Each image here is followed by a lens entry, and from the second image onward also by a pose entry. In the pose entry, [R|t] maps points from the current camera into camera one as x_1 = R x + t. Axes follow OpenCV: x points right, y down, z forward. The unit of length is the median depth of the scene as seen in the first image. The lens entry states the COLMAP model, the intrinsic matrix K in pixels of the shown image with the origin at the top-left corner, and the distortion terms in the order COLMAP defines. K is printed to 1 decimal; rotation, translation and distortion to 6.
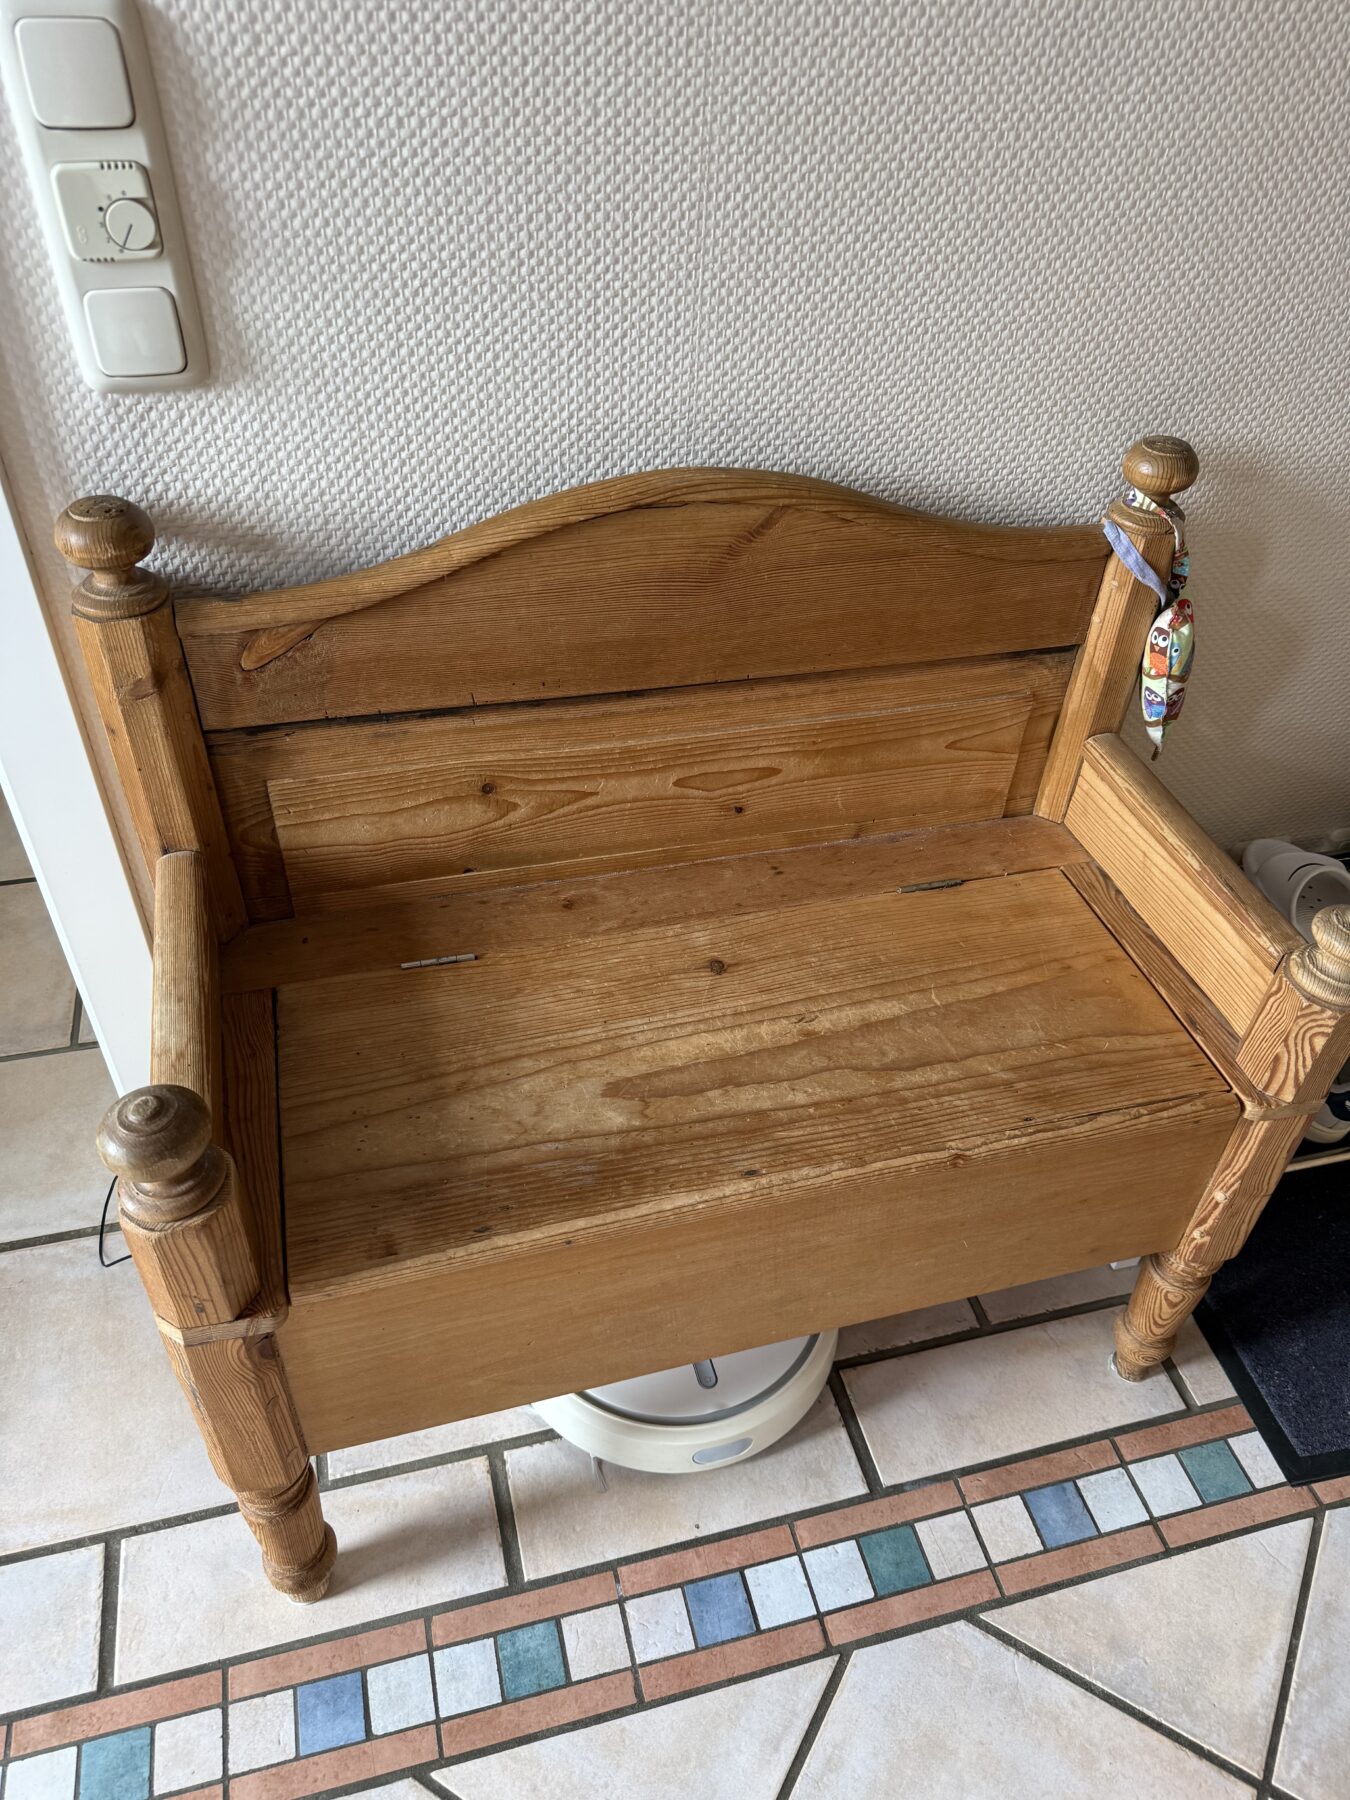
lens RADIAL K [[1281.9, 0, 679.1], [0, 1281.9, 901.0], [0, 0, 1]] dist [-0.004988, -0.002269]
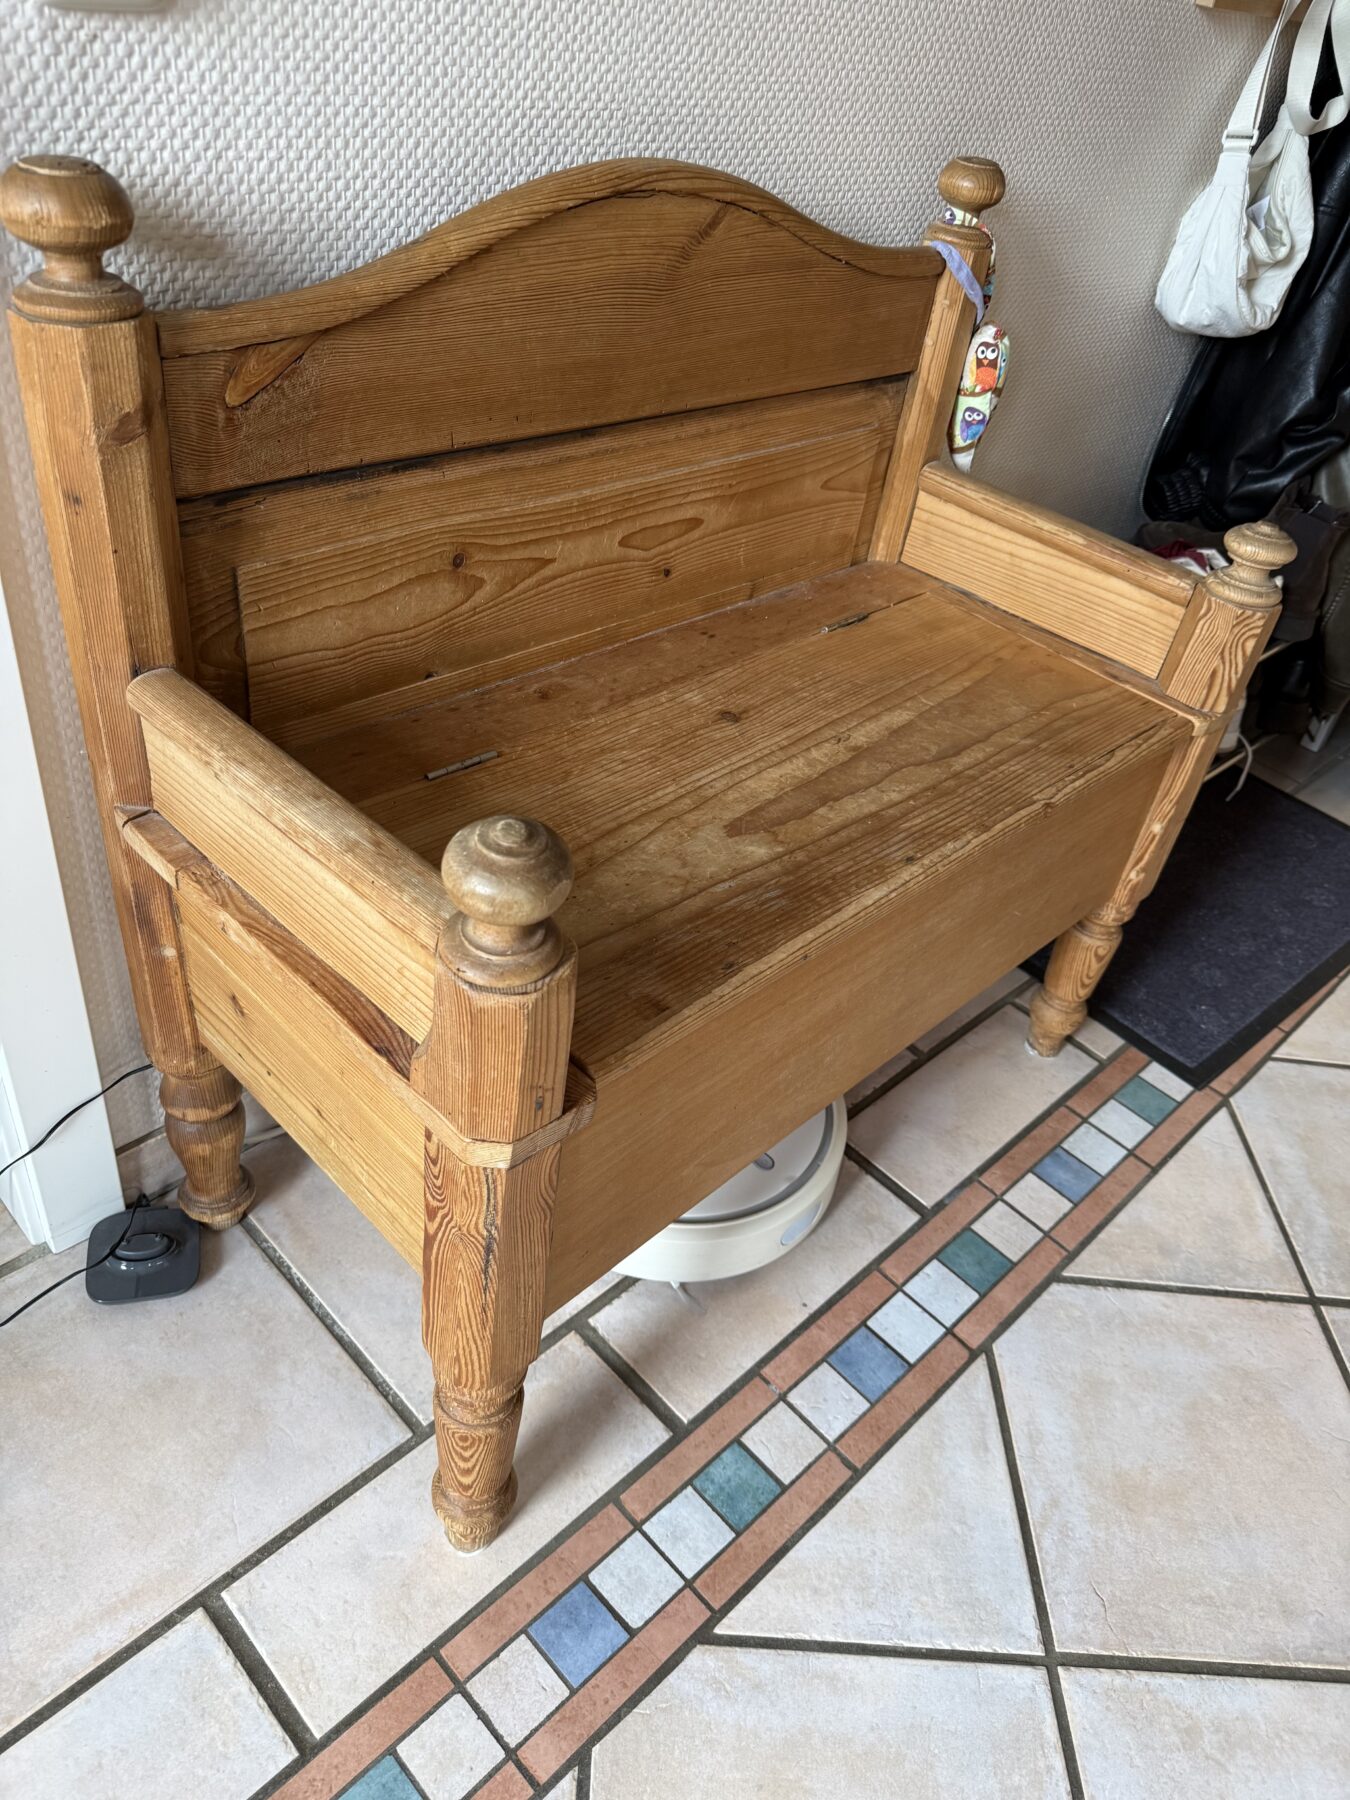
lens RADIAL K [[1289.6, 0, 662.7], [0, 1289.6, 901.7], [0, 0, 1]] dist [-0.010731, 0.001682]
pose [[0.869782, -0.246676, 0.427353, -0.490644], [0.248296, 0.967236, 0.052955, 0.132550], [-0.426414, 0.060051, 0.902533, 0.172792]]
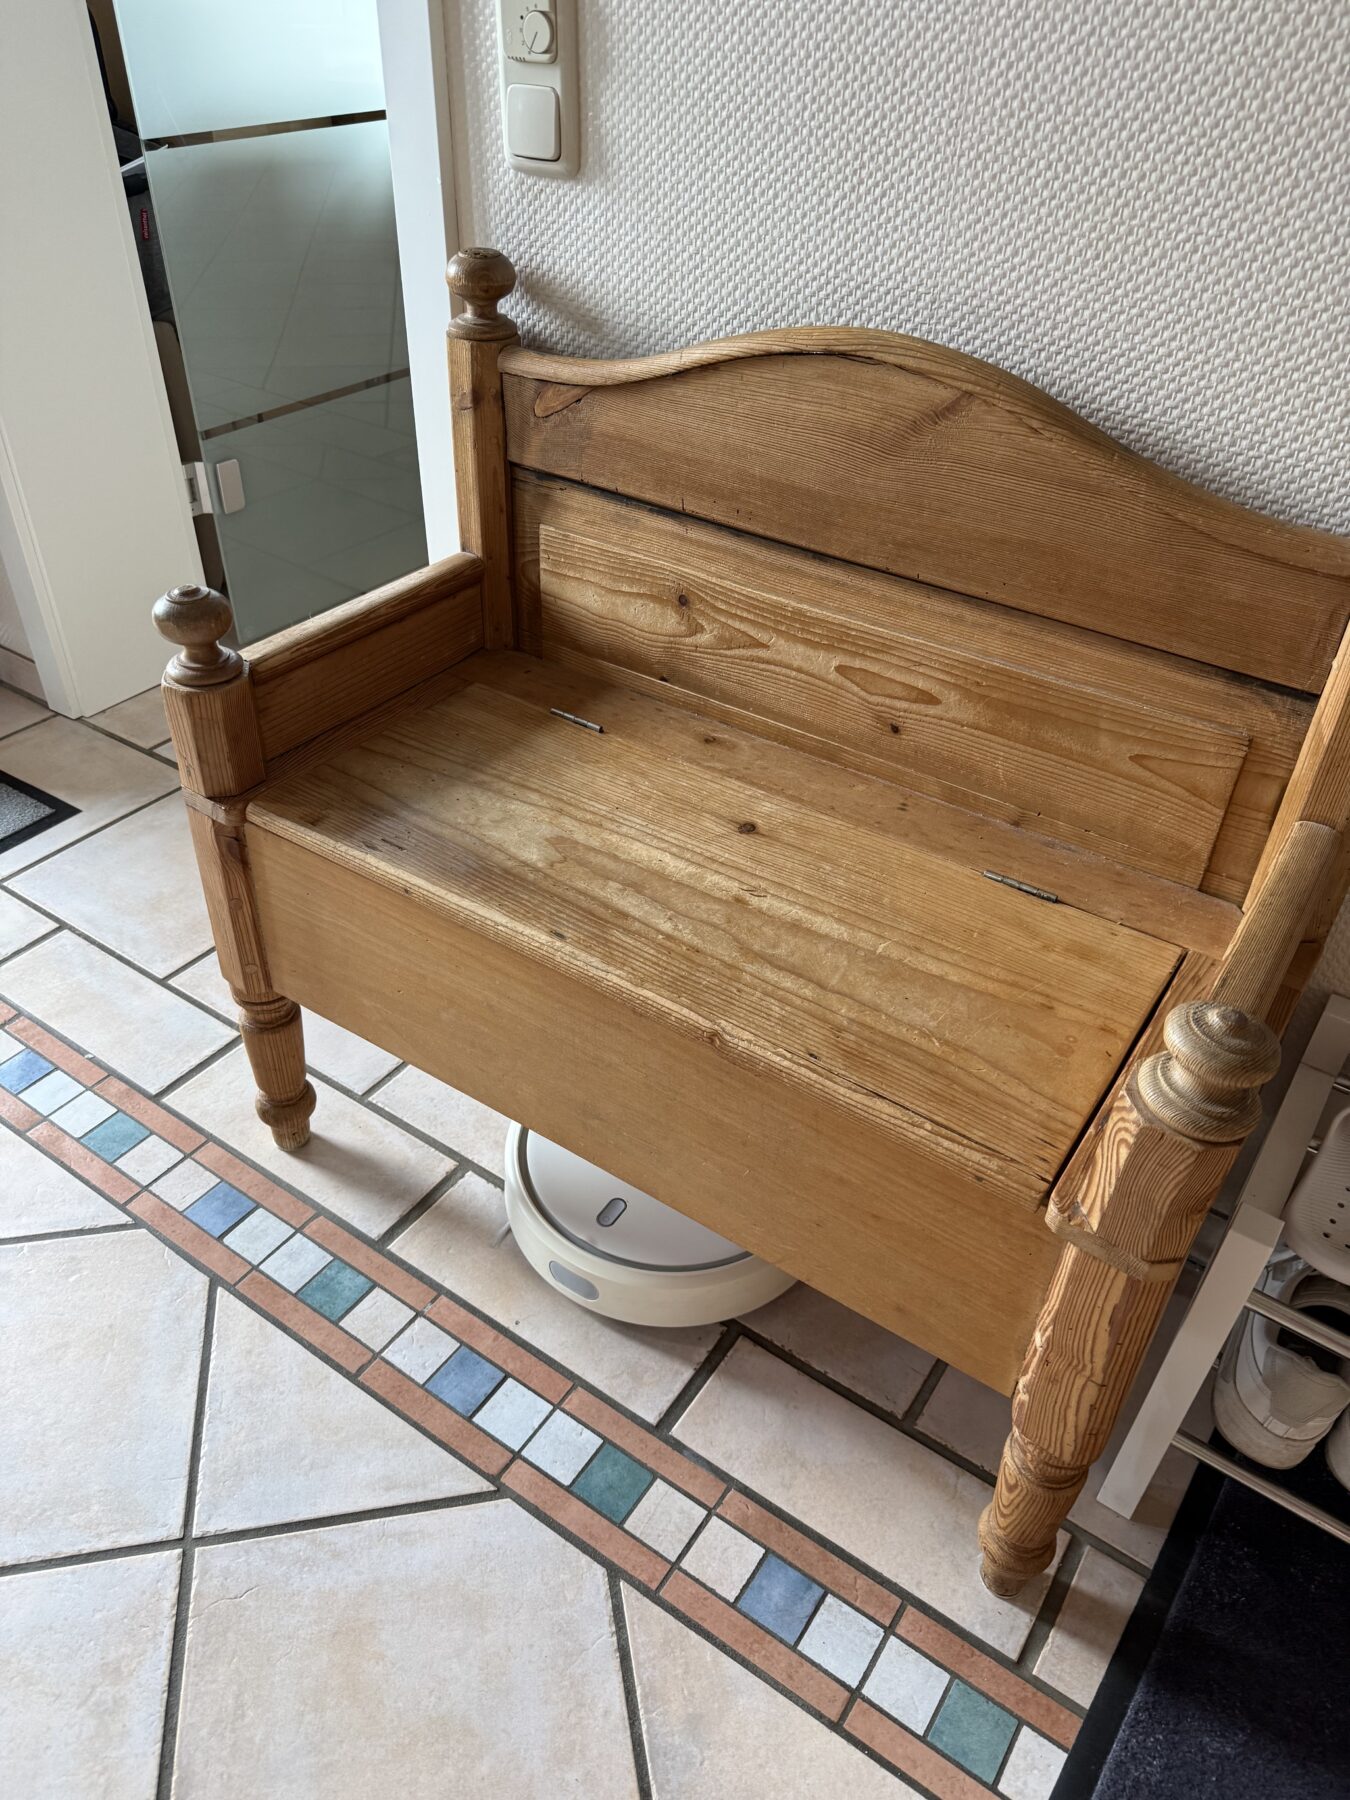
lens RADIAL K [[1281.9, 0, 679.1], [0, 1281.9, 901.0], [0, 0, 1]] dist [-0.004988, -0.002269]
pose [[0.653306, 0.443369, -0.613690, 0.680771], [-0.500889, 0.860946, 0.088778, 0.042887], [0.567715, 0.249391, 0.784540, 0.207293]]
